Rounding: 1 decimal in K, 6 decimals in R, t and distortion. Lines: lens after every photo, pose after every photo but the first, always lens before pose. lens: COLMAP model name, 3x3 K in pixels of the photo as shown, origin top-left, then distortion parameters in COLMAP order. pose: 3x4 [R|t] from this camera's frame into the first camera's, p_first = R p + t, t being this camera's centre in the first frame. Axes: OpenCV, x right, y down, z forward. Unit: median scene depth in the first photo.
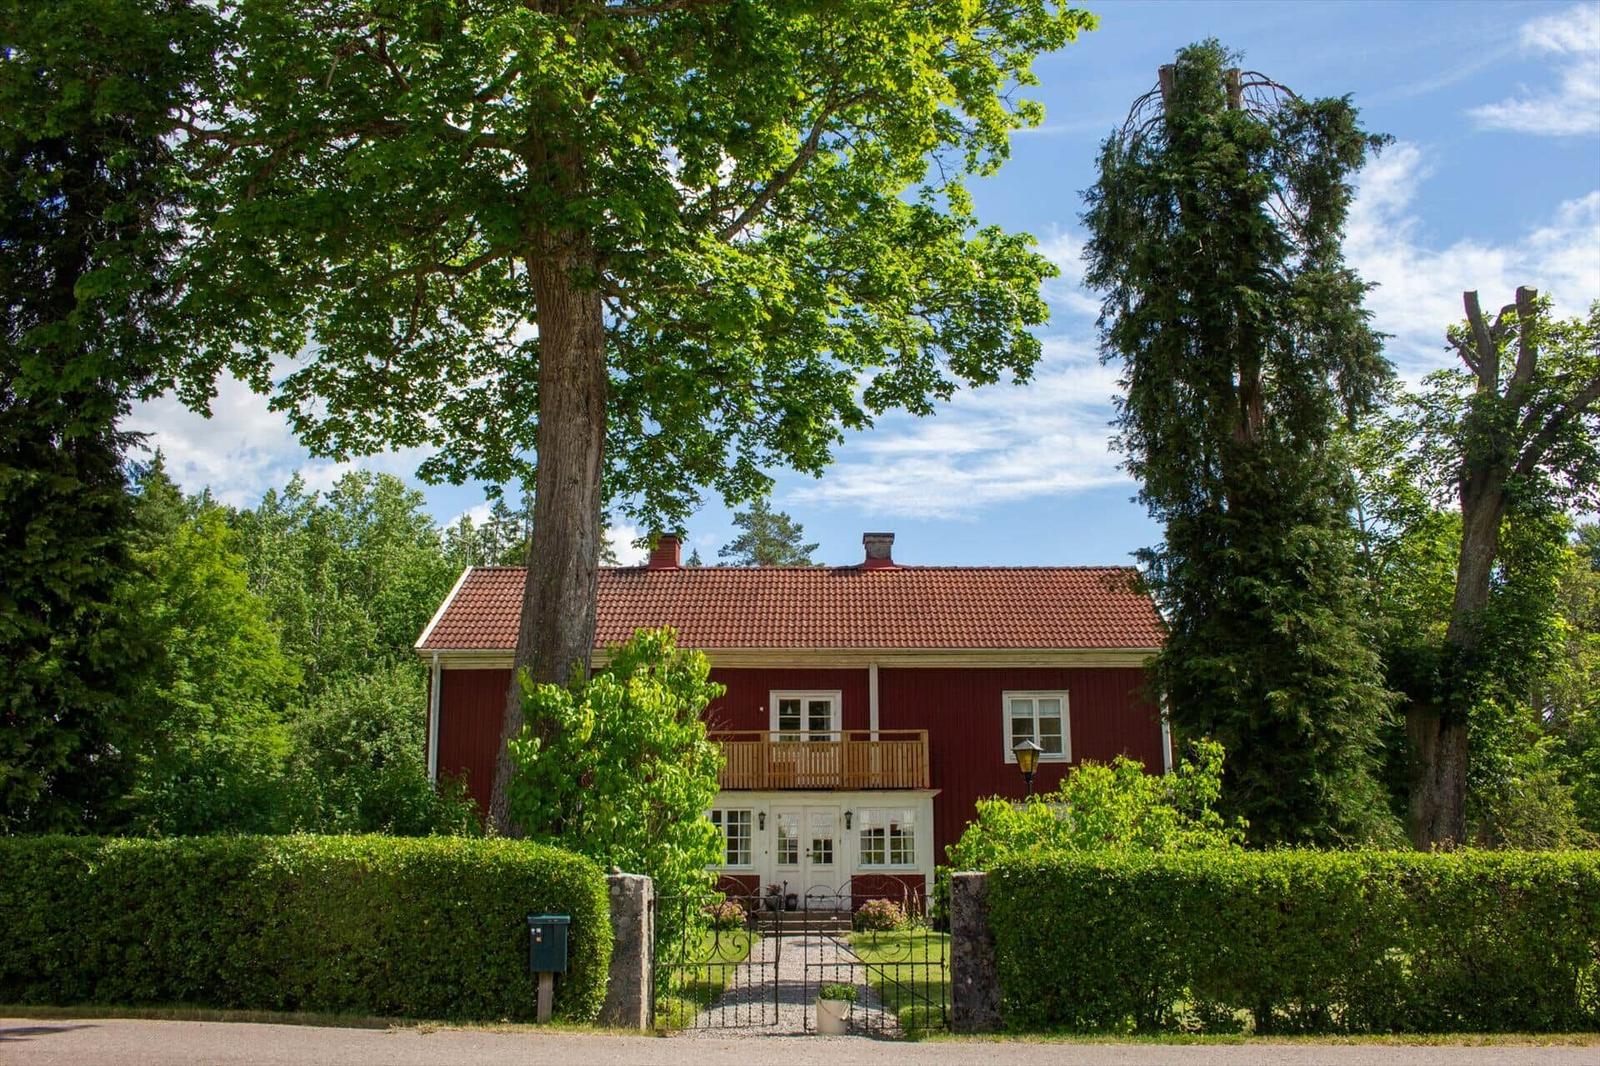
lens RADIAL K [[1436.1, 0, 800.0], [0, 1436.1, 533.0], [0, 0, 1]] dist [-0.153366, 0.153898]
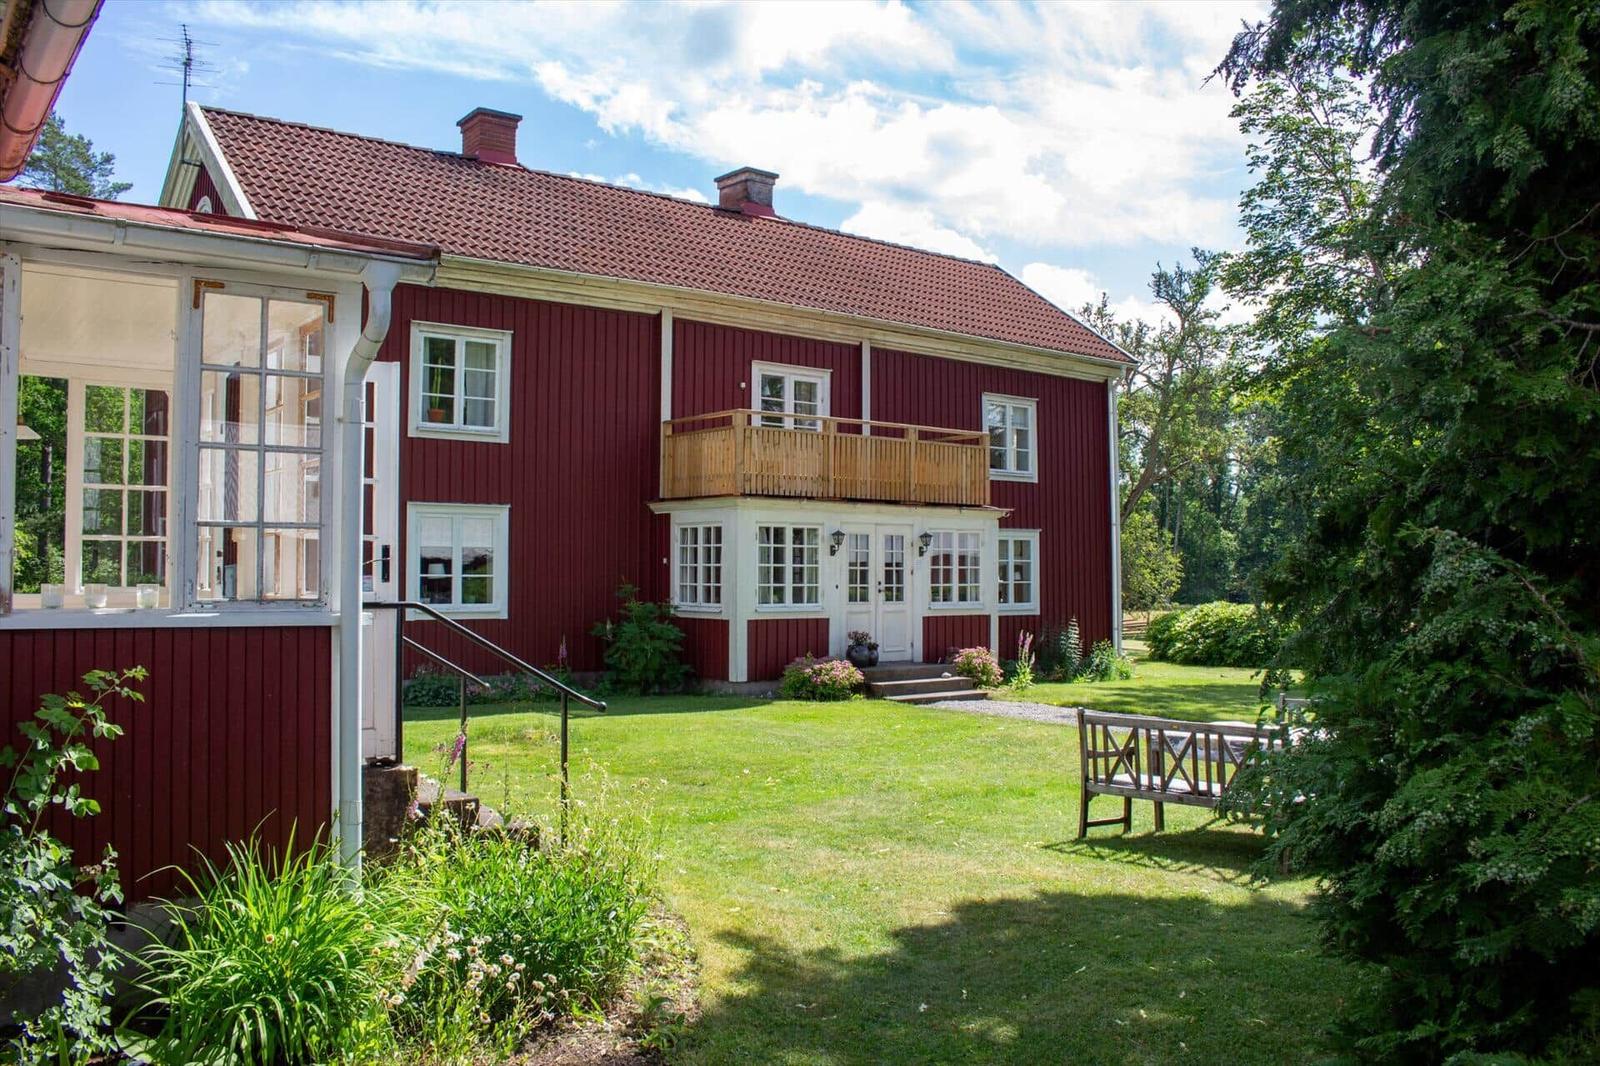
lens RADIAL K [[1316.4, 0, 800.0], [0, 1316.4, 533.0], [0, 0, 1]] dist [0.003586, 0.002979]
pose [[0.779558, 0.025114, 0.625826, -0.448310], [-0.148752, 0.978031, 0.146044, 0.103200], [-0.608409, -0.206943, 0.766168, 0.506872]]
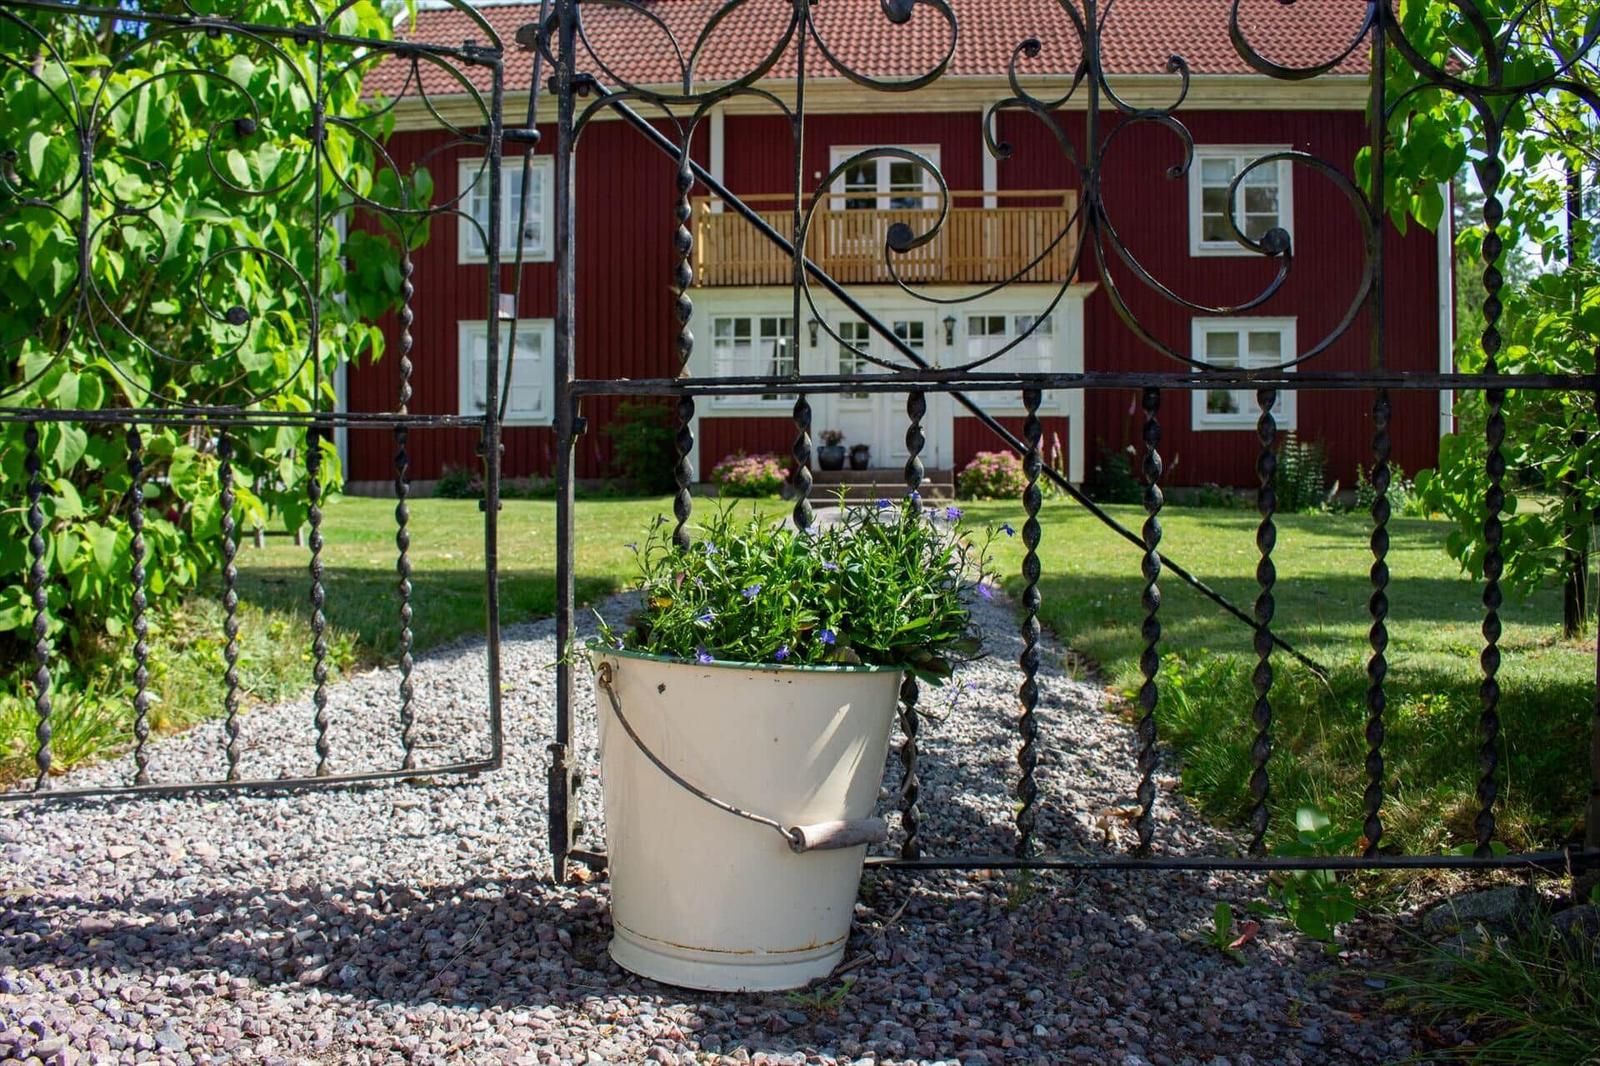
lens RADIAL K [[1436.1, 0, 800.0], [0, 1436.1, 533.0], [0, 0, 1]] dist [-0.153366, 0.153898]
pose [[0.997297, 0.002453, -0.073435, 0.014493], [0.017232, 0.963759, 0.266219, 0.116707], [0.071426, -0.266765, 0.961111, 0.357261]]
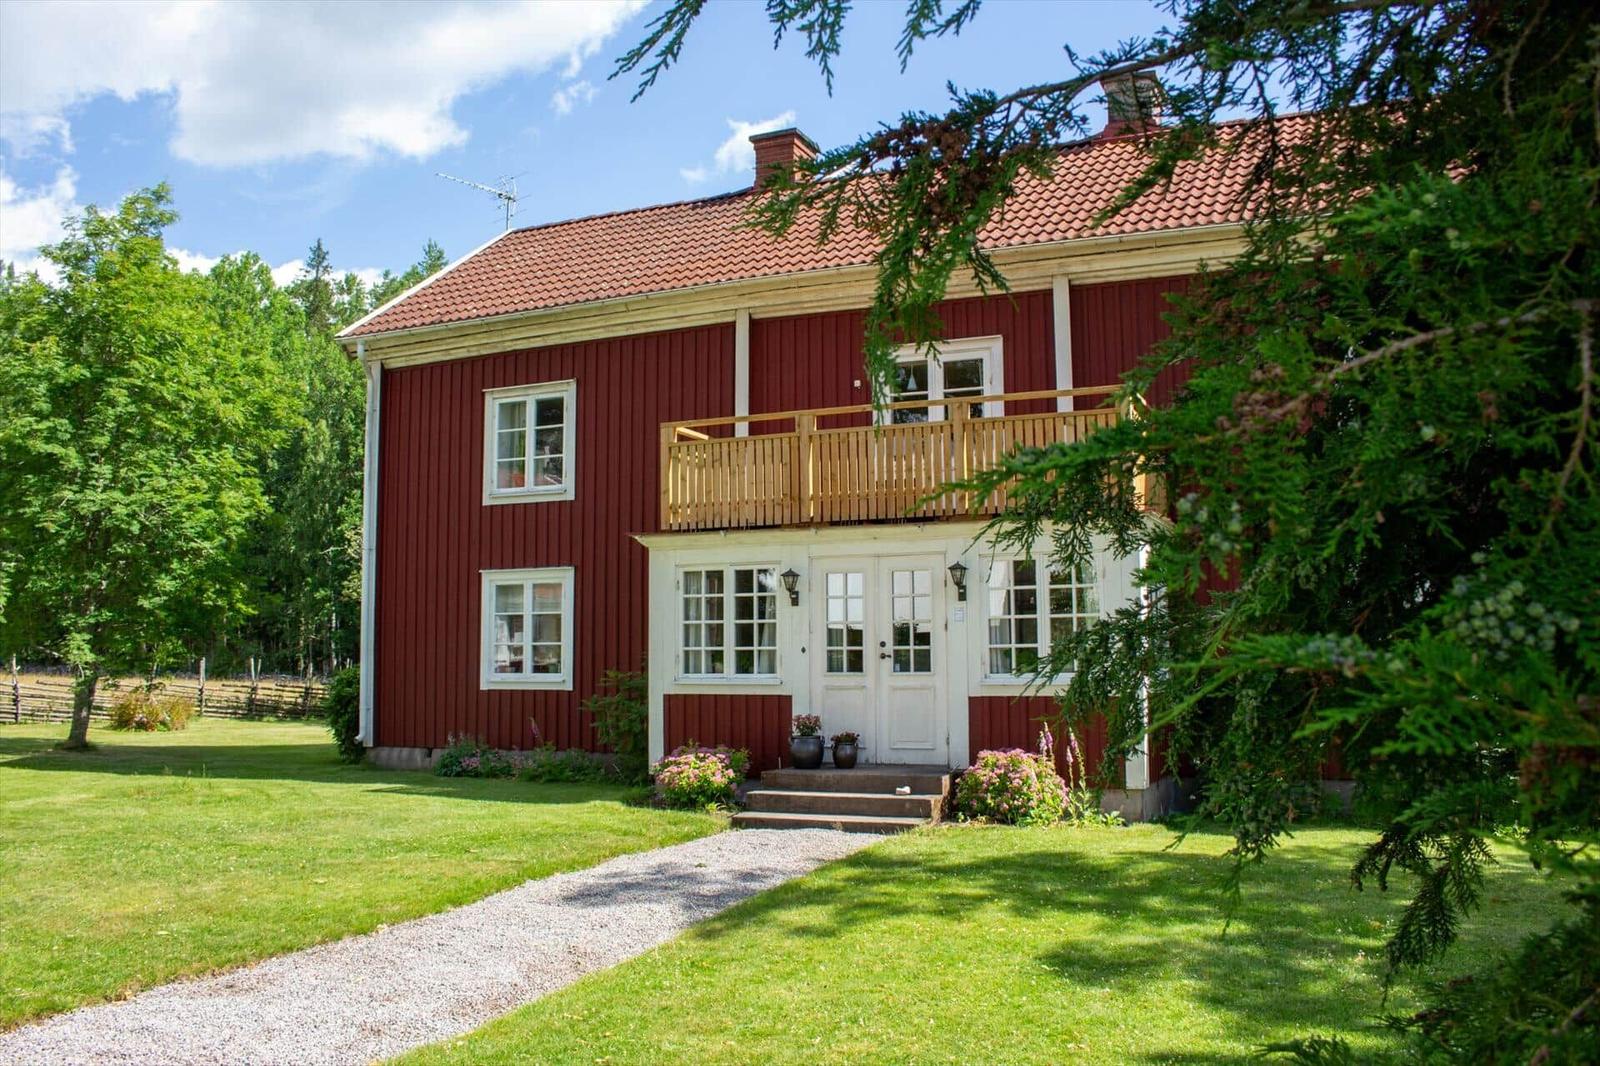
lens RADIAL K [[1377.0, 0, 803.0], [0, 1377.0, 509.8], [0, 0, 1]] dist [-0.131194, 0.004747]
pose [[0.923468, -0.044922, -0.381037, 0.160564], [0.091755, 0.990162, 0.105642, 0.123416], [0.372543, -0.132519, 0.918504, 0.559347]]
